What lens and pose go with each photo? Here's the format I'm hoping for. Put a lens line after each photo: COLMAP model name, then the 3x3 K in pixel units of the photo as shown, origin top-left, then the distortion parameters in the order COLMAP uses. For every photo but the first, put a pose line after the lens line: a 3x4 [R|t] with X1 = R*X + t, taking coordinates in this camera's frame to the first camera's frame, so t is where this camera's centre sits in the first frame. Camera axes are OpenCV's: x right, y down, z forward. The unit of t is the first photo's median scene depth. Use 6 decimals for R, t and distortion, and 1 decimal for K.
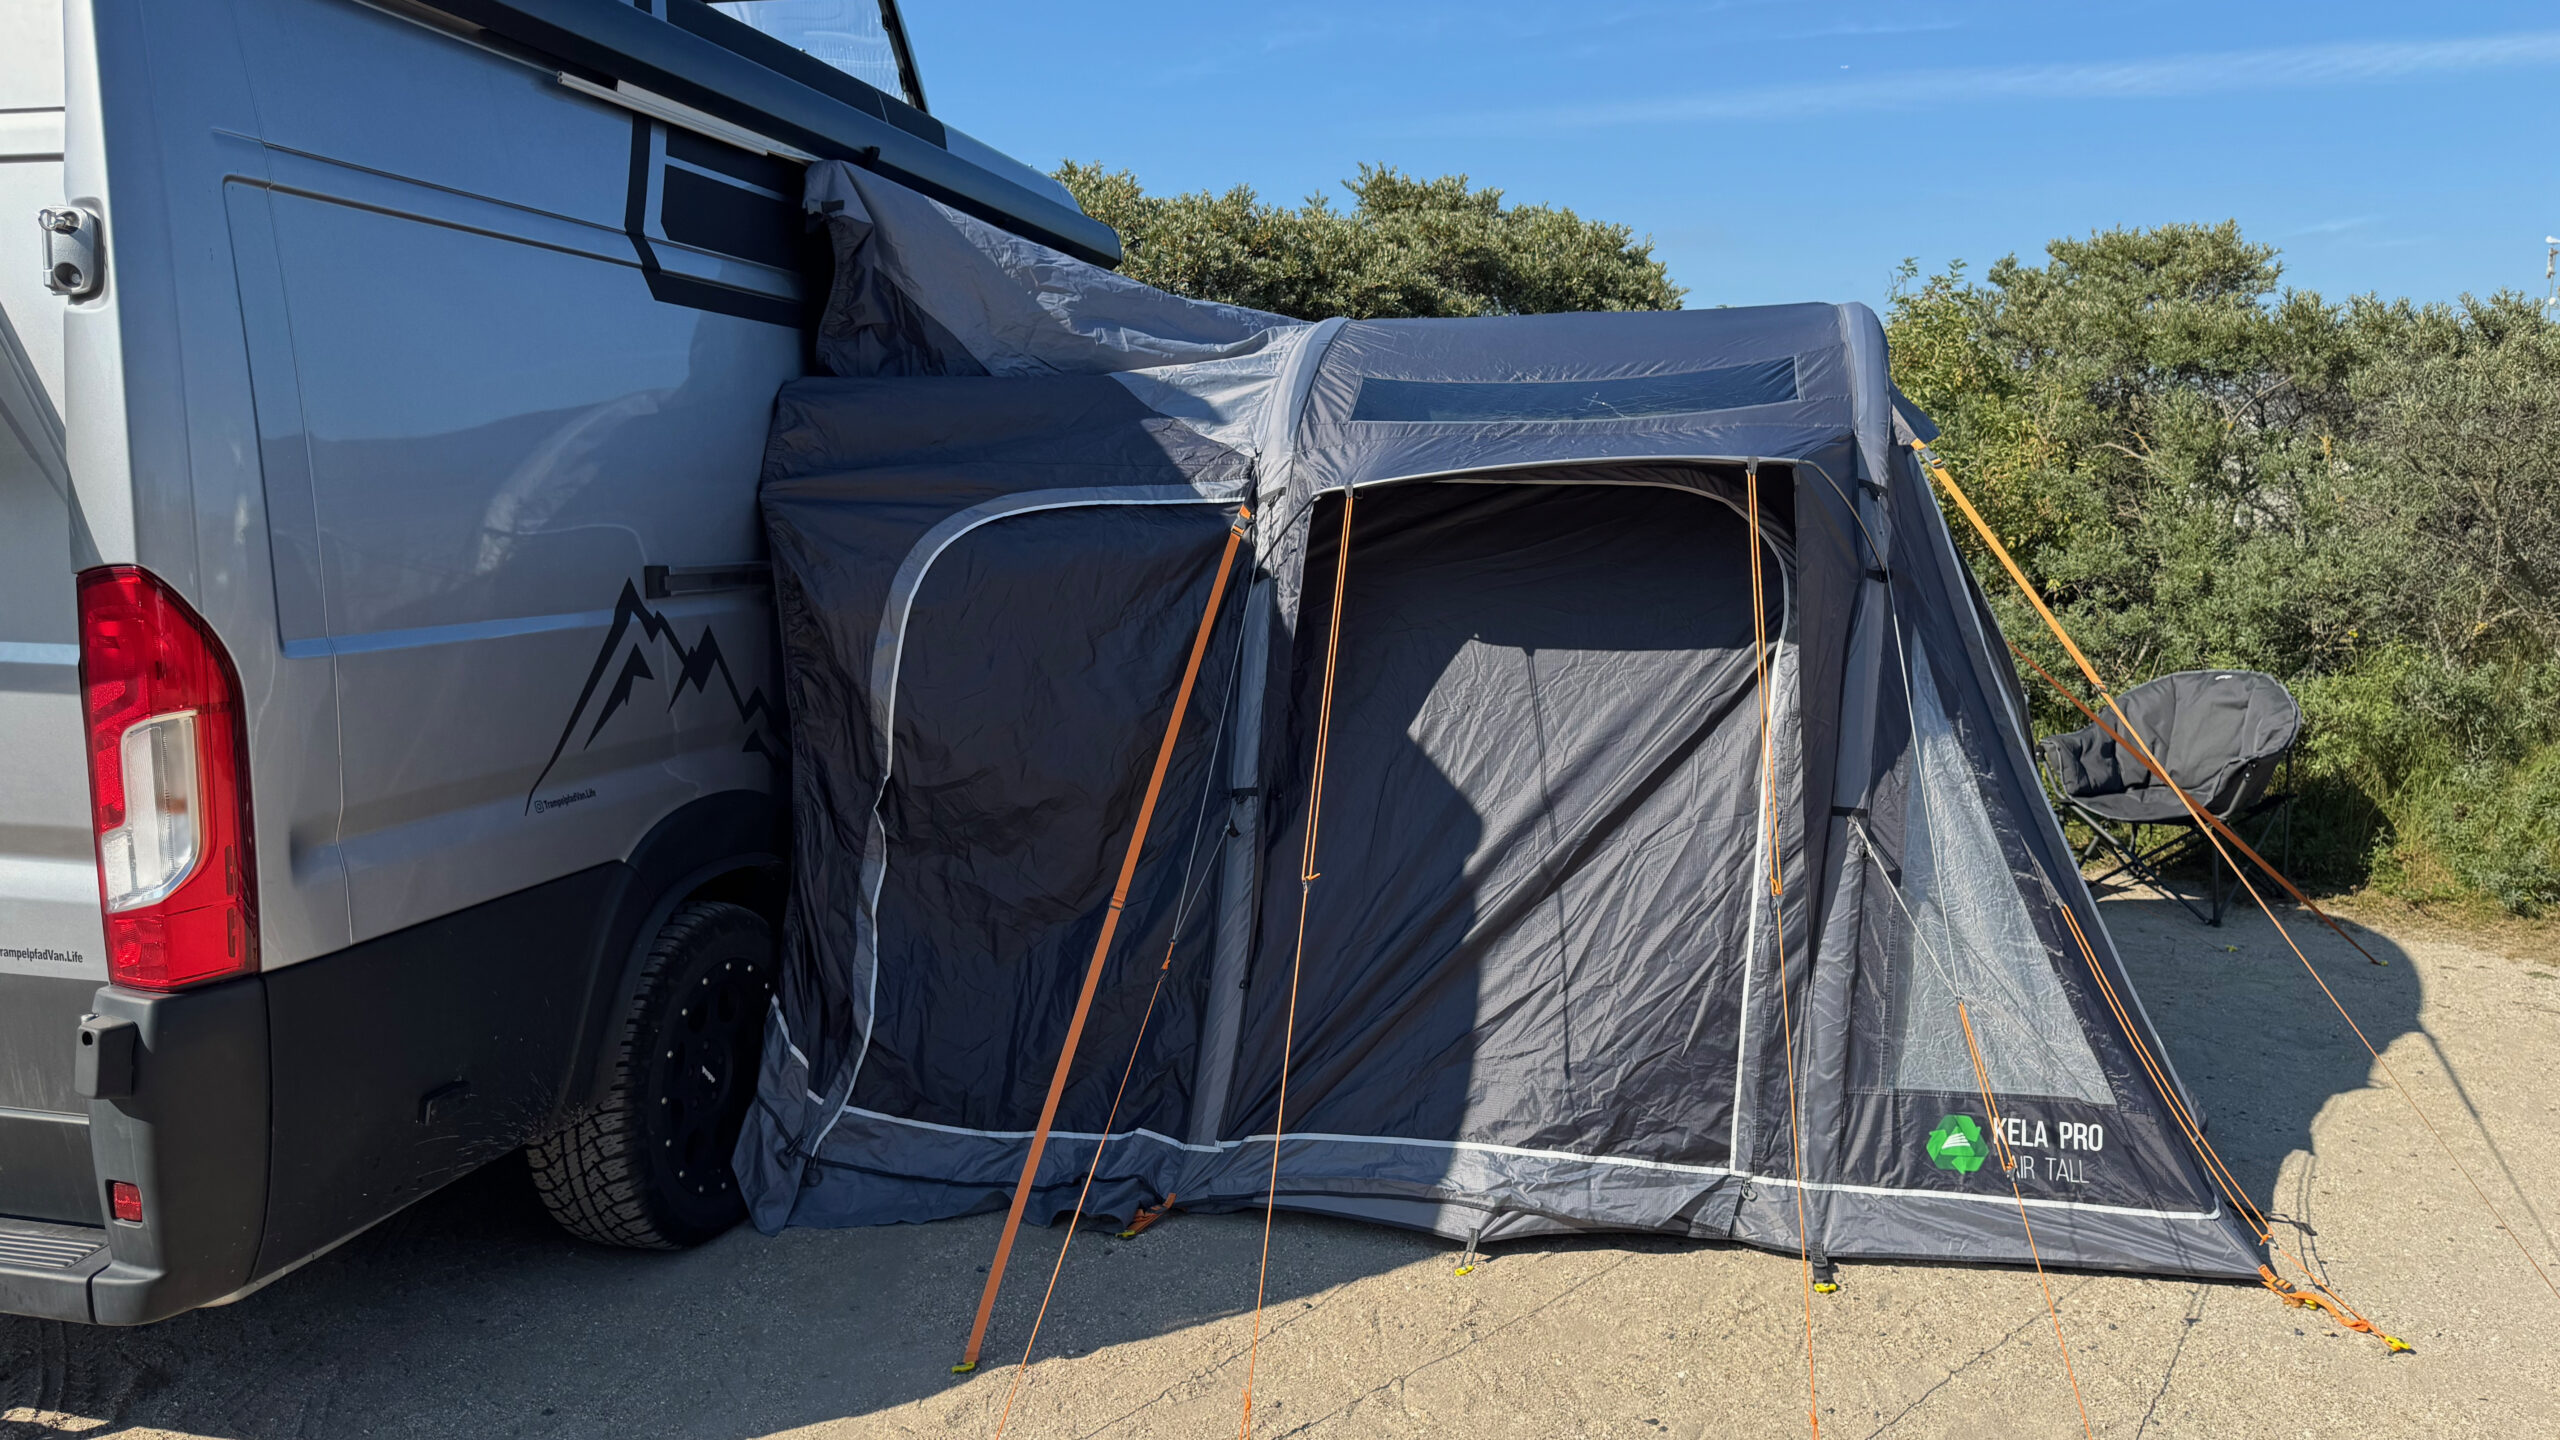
lens RADIAL K [[1816.5, 0, 1298.0], [0, 1816.5, 736.5], [0, 0, 1]] dist [0.052214, -0.074804]
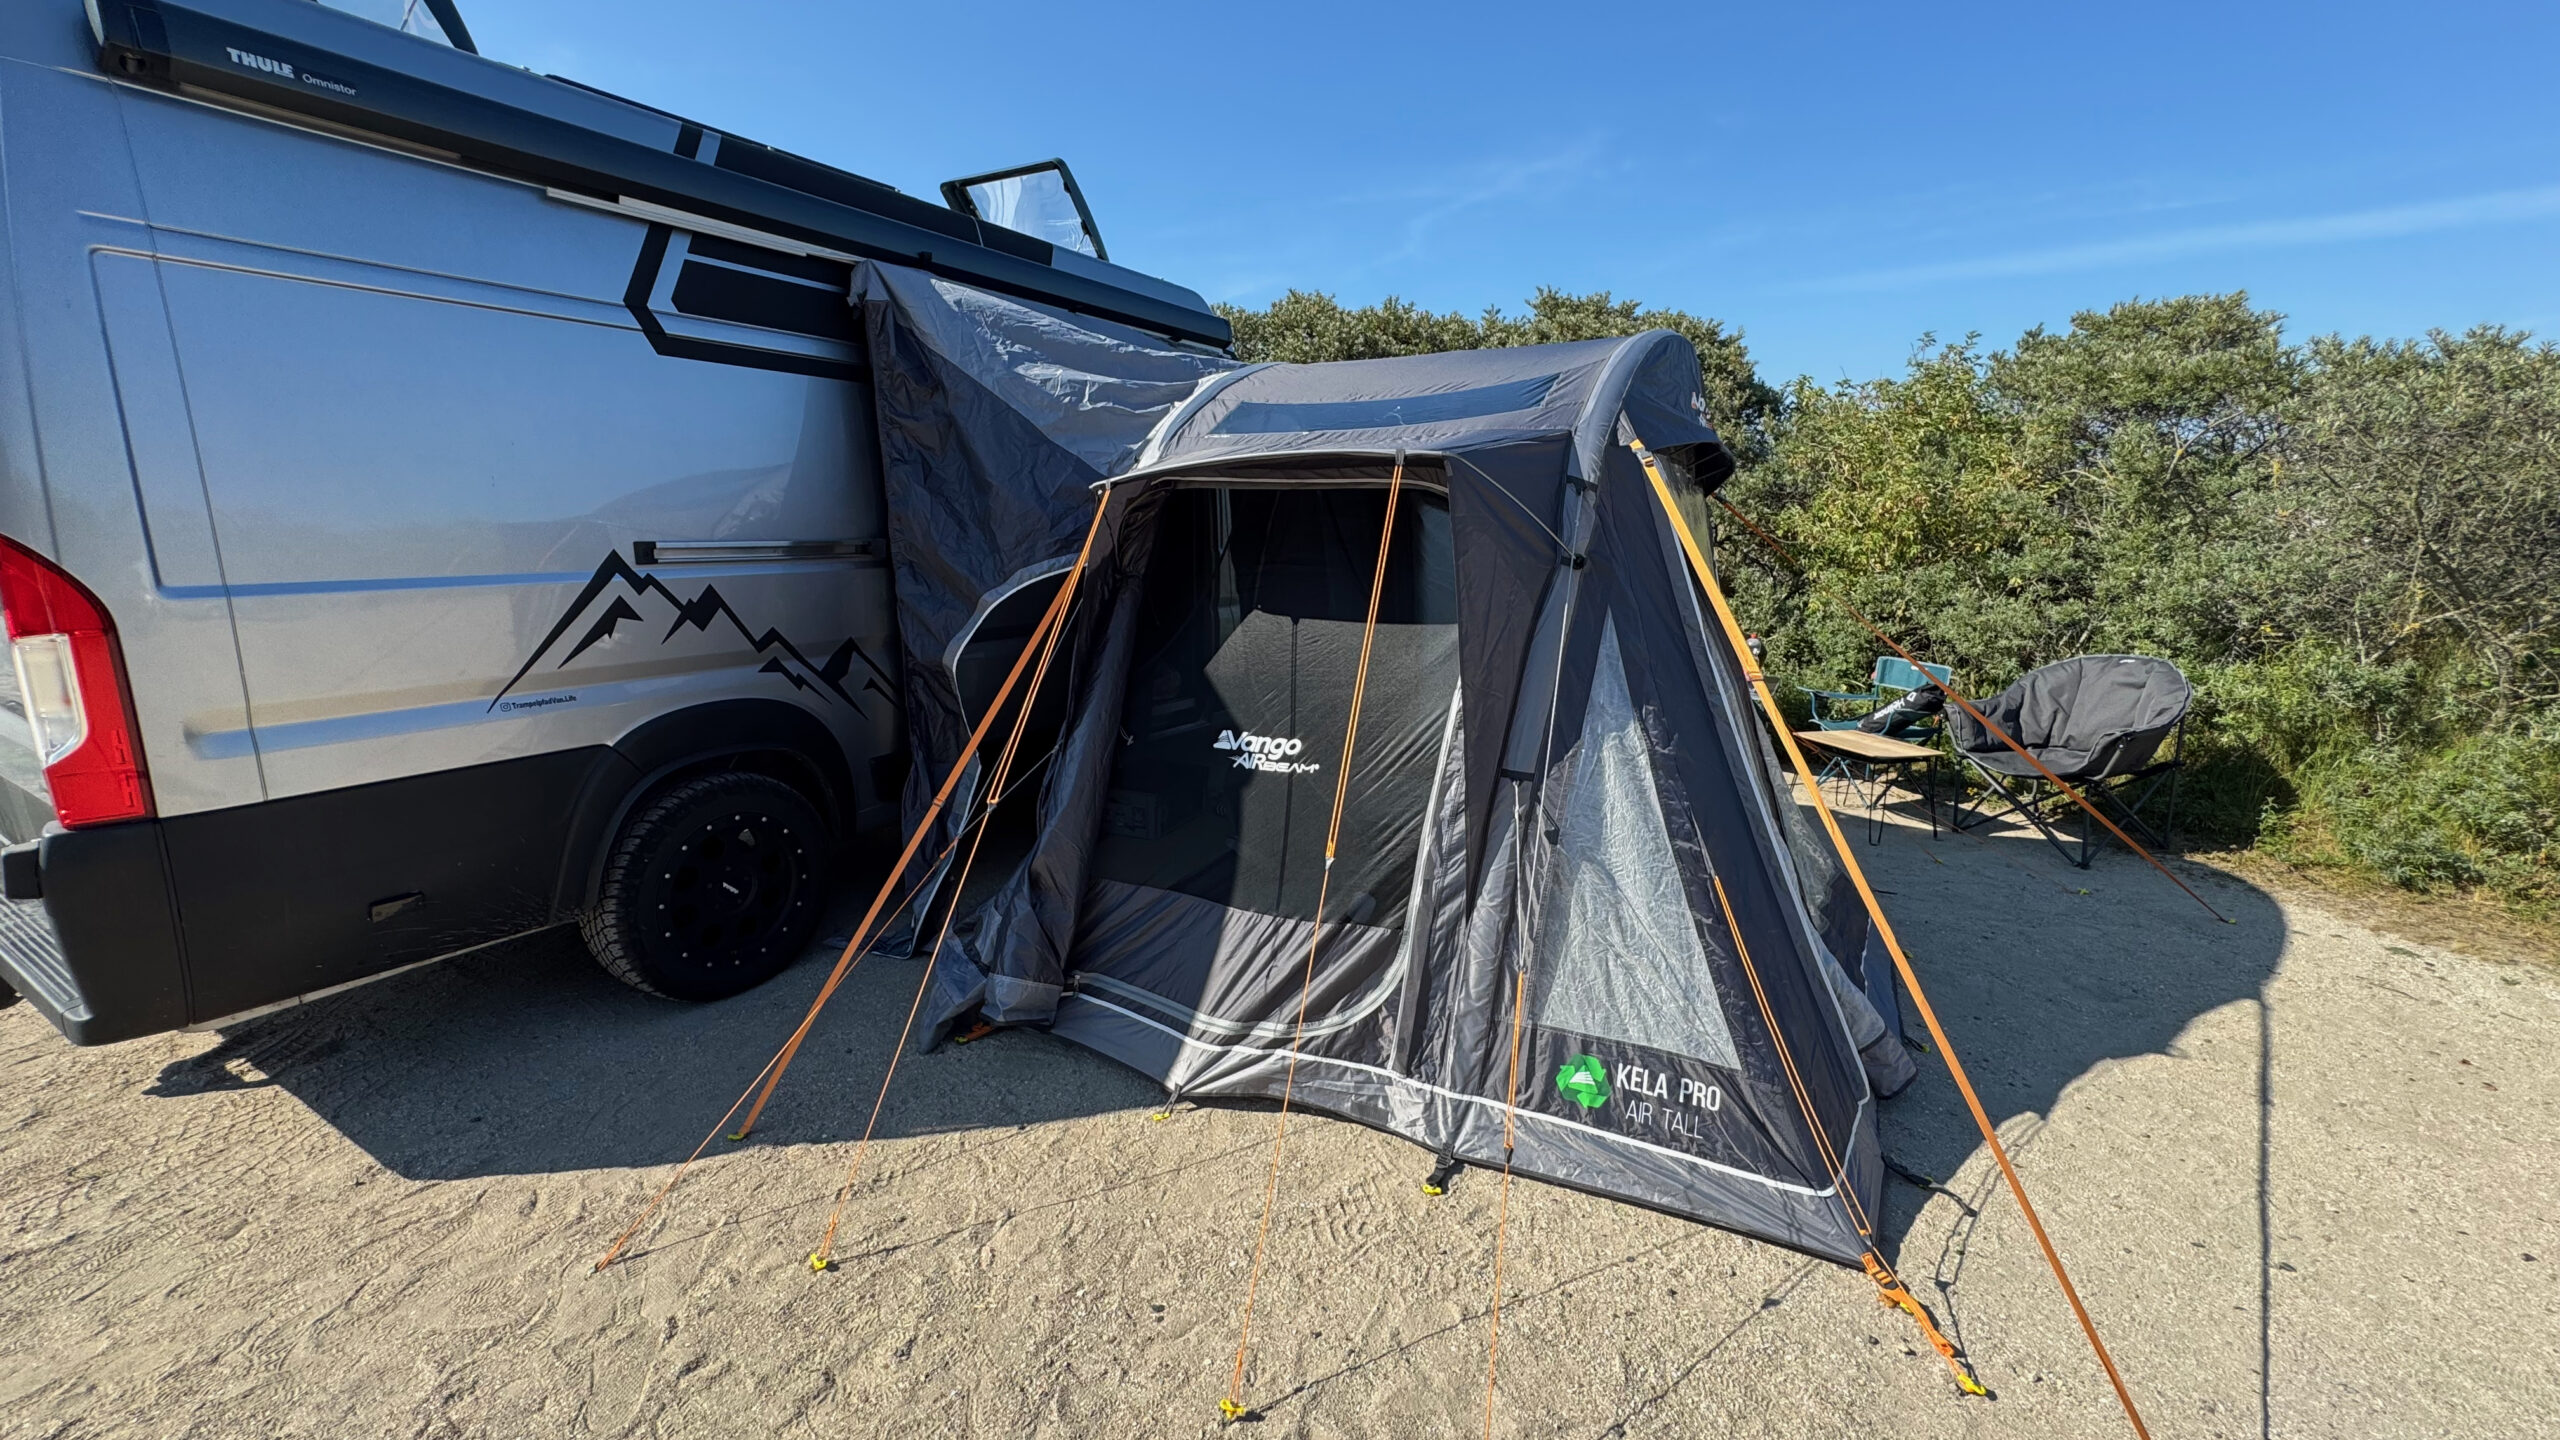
lens RADIAL K [[1027.0, 0, 1279.3], [0, 1027.0, 722.1], [0, 0, 1]] dist [-0.002155, 0.000227]
pose [[0.949847, 0.064351, -0.306024, 0.357471], [-0.044633, 0.996477, 0.071007, -0.029882], [0.309515, -0.053787, 0.949372, 0.358711]]
